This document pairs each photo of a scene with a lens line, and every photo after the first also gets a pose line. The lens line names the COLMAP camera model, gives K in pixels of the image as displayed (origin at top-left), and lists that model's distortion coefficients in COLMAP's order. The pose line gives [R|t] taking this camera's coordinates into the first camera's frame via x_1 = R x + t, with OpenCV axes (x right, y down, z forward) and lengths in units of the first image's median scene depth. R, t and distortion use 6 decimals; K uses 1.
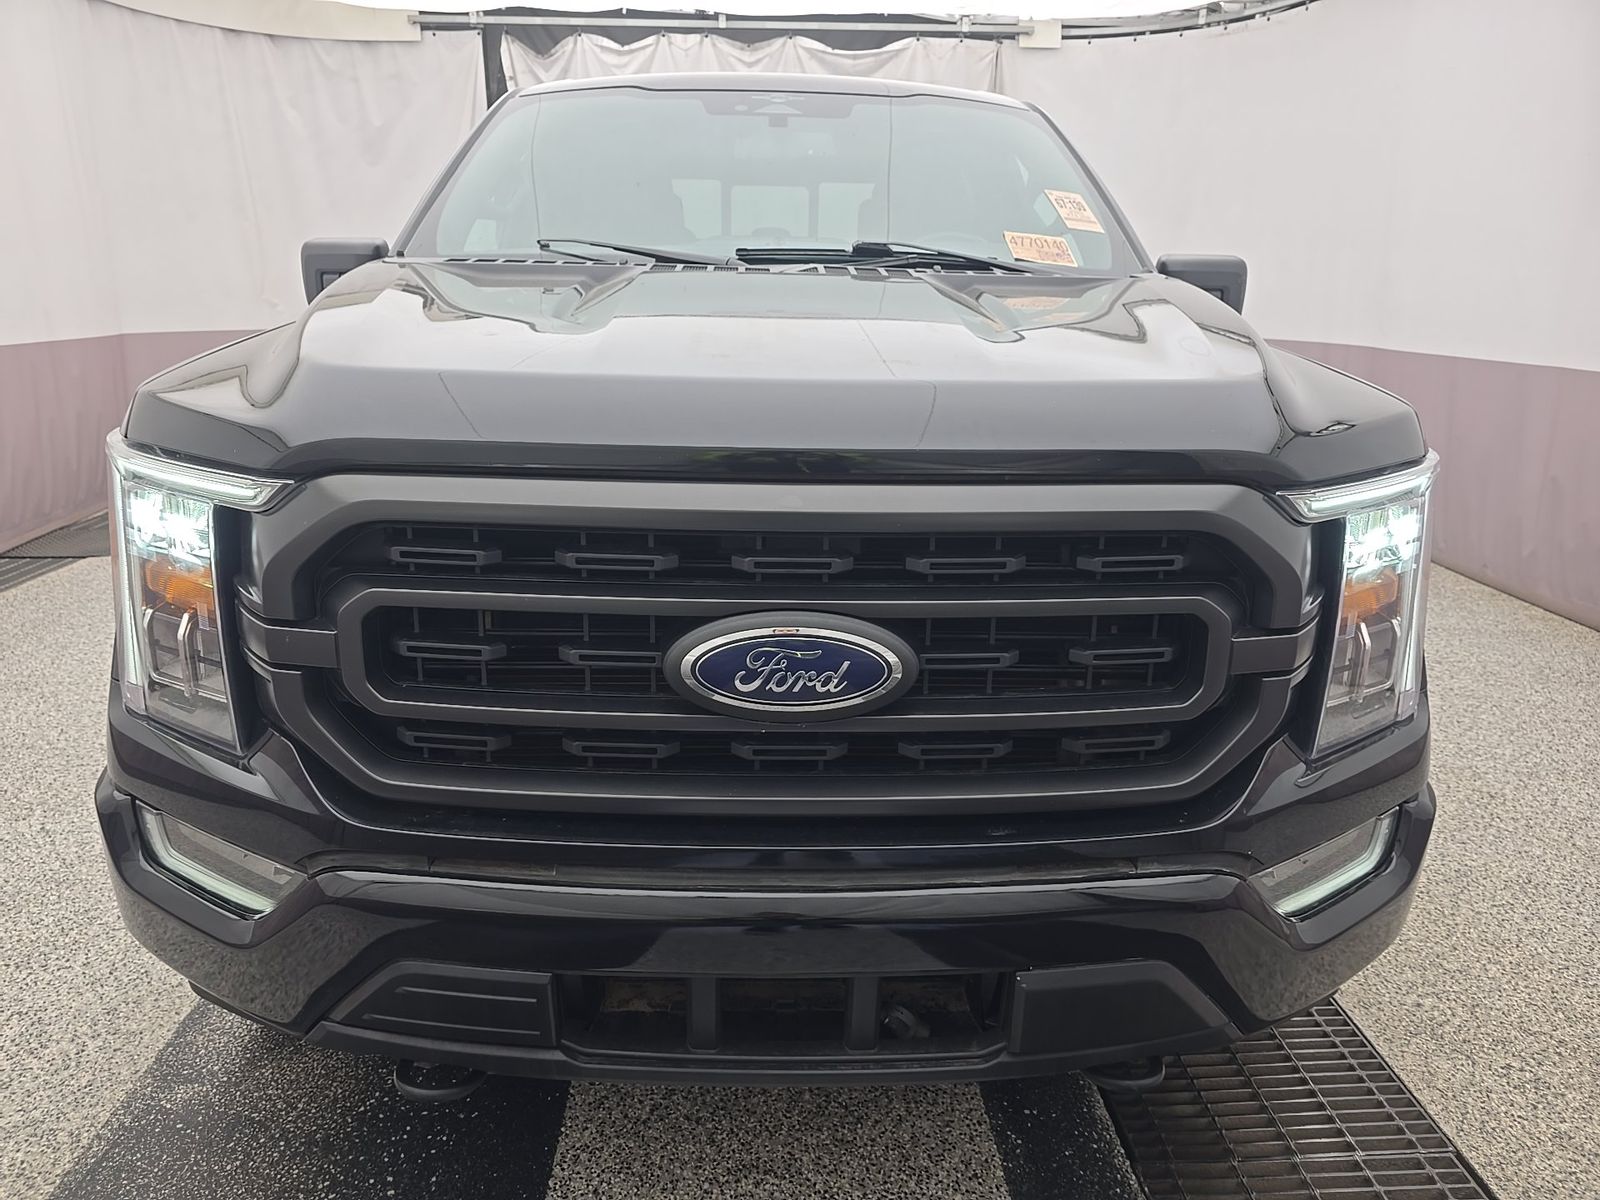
lens RADIAL K [[1076.2, 0, 795.5], [0, 1076.2, 601.1], [0, 0, 1]] dist [0.030285, -0.022977]
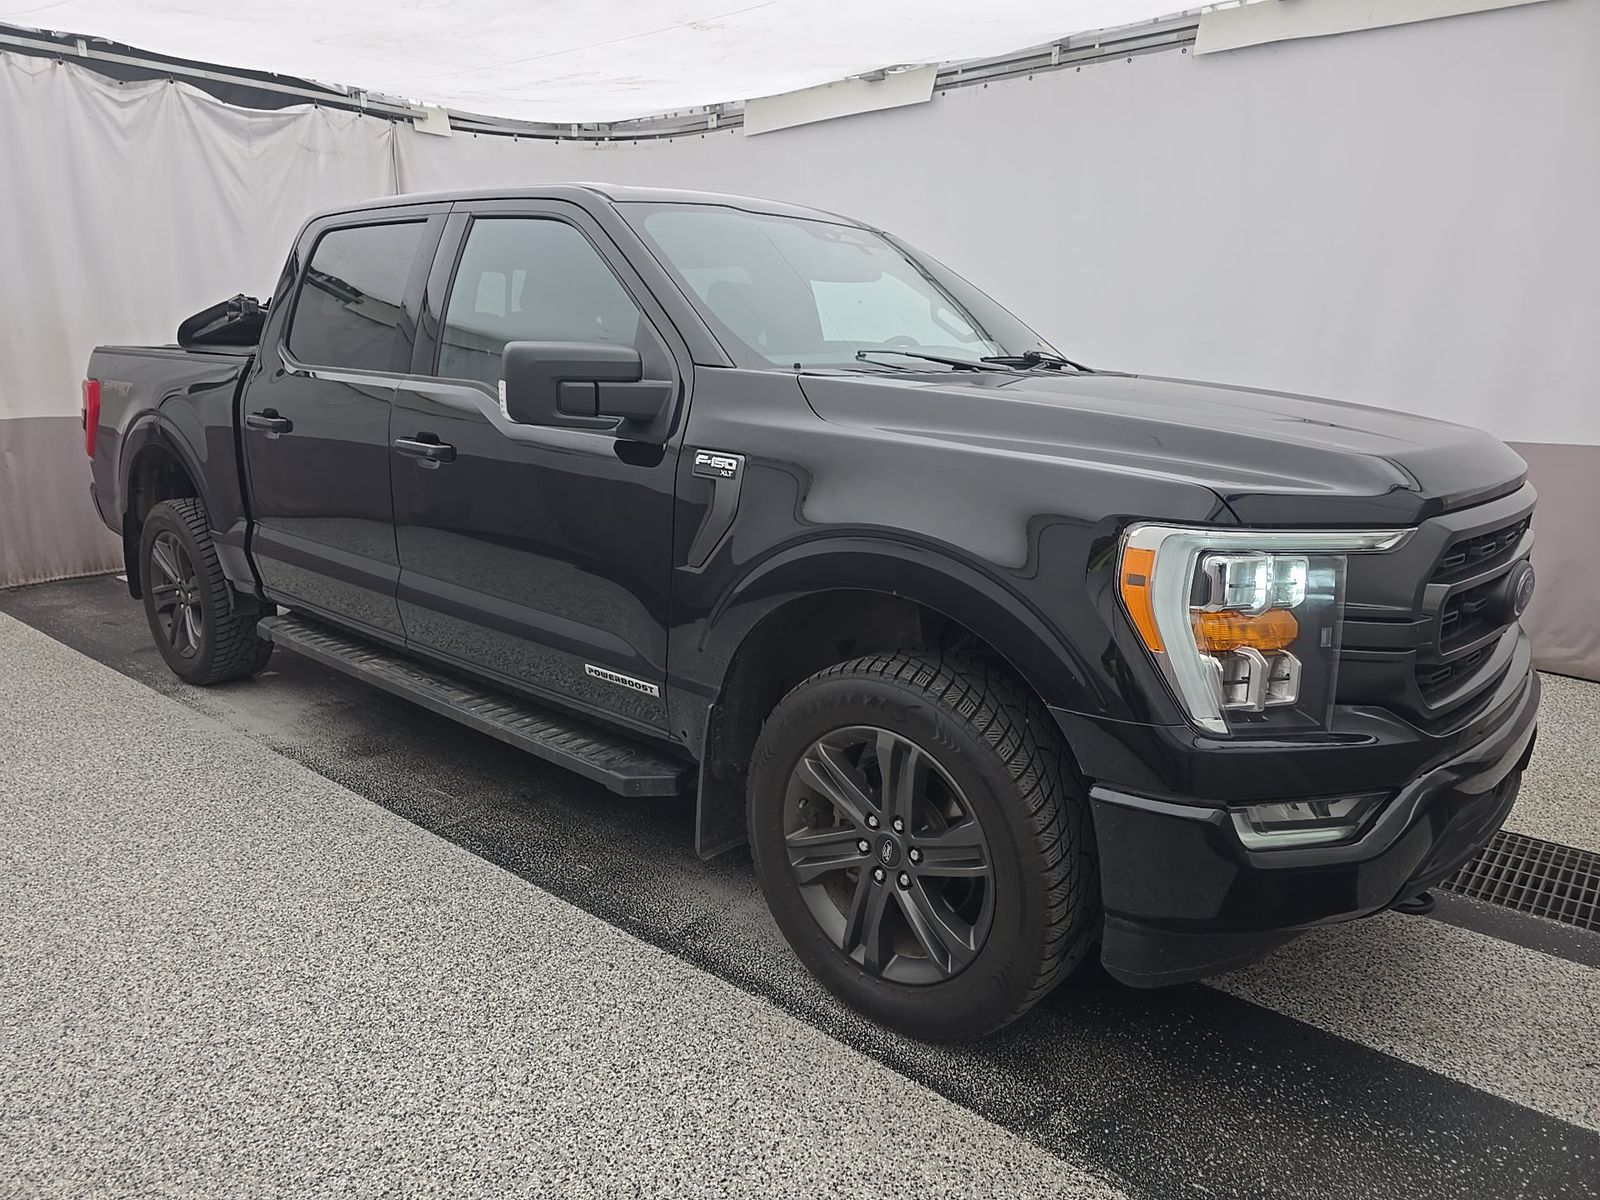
lens RADIAL K [[1076.2, 0, 798.0], [0, 1076.2, 599.7], [0, 0, 1]] dist [0.030285, -0.022977]
pose [[0.681704, -0.167954, 0.712089, -0.353127], [0.205075, 0.978142, 0.034381, -0.039587], [-0.702298, 0.122594, 0.701247, 0.084764]]
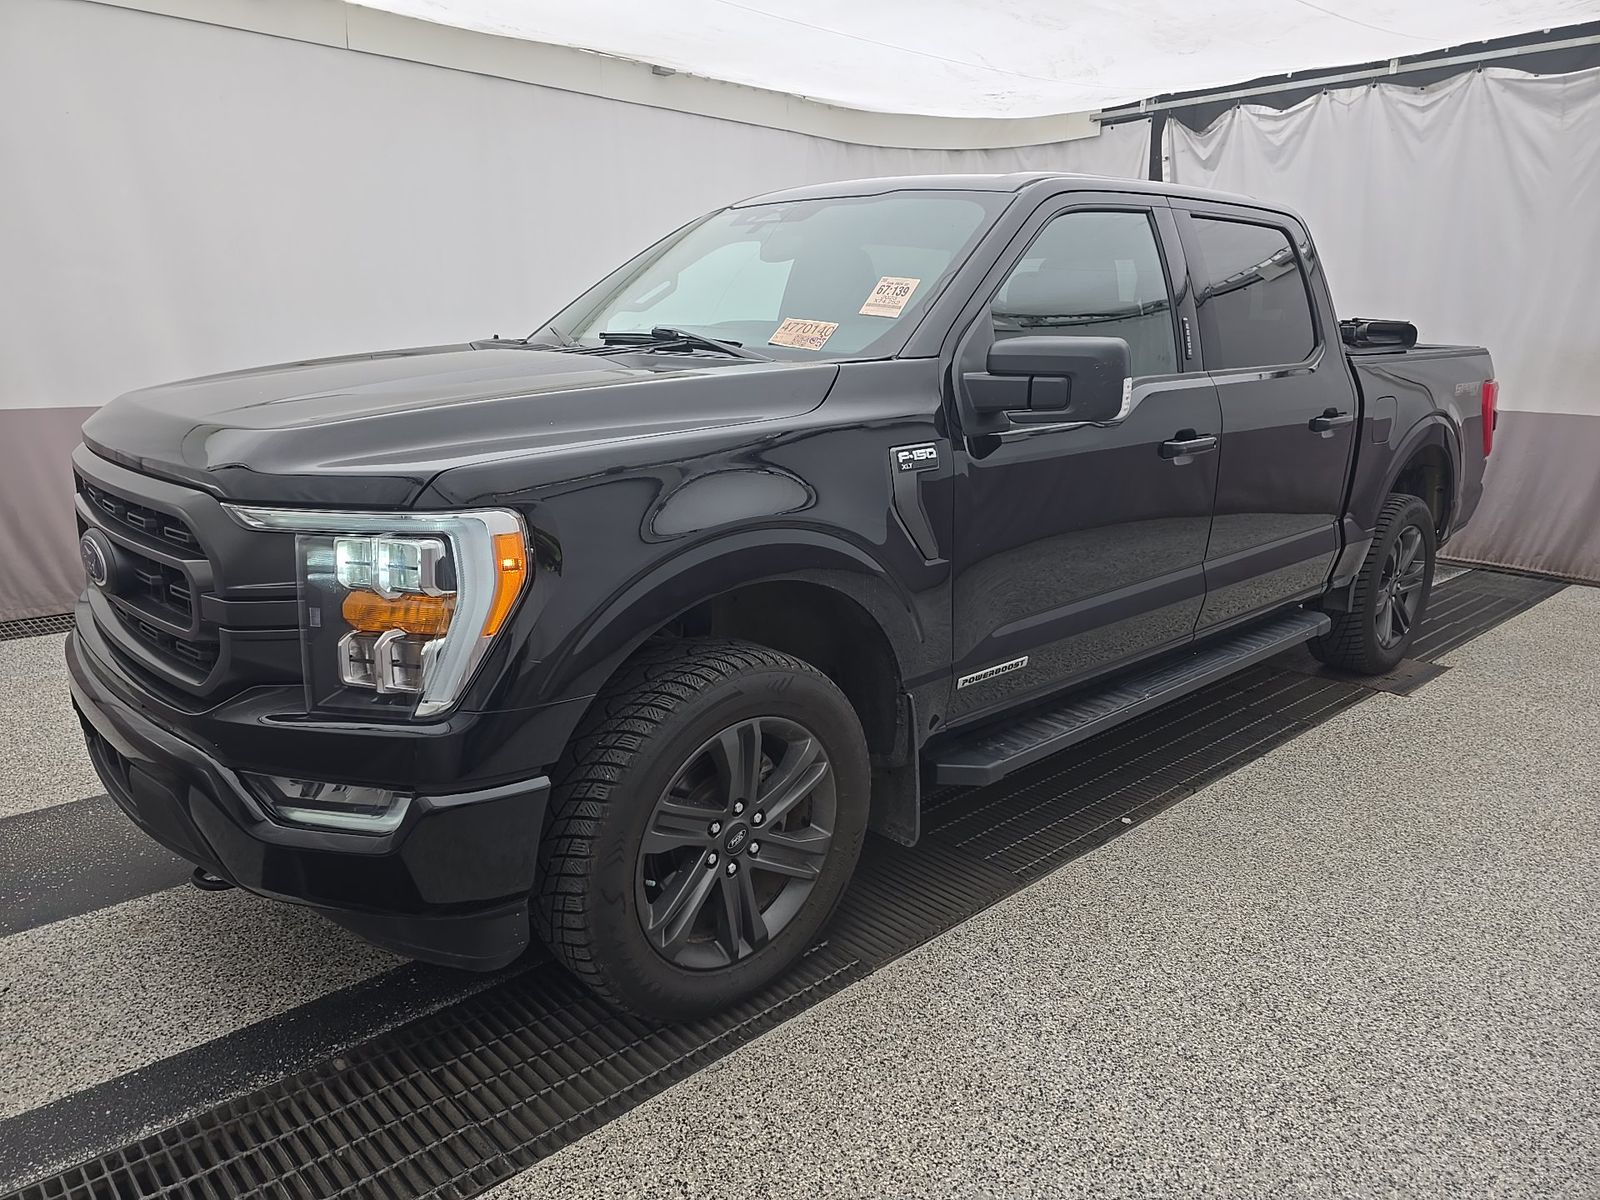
lens RADIAL K [[1076.2, 0, 798.2], [0, 1076.2, 598.9], [0, 0, 1]] dist [0.030285, -0.022977]
pose [[0.655238, 0.181227, -0.733362, 0.345065], [-0.222151, 0.974097, 0.042232, -0.034852], [0.722020, 0.135245, 0.678525, 0.093518]]
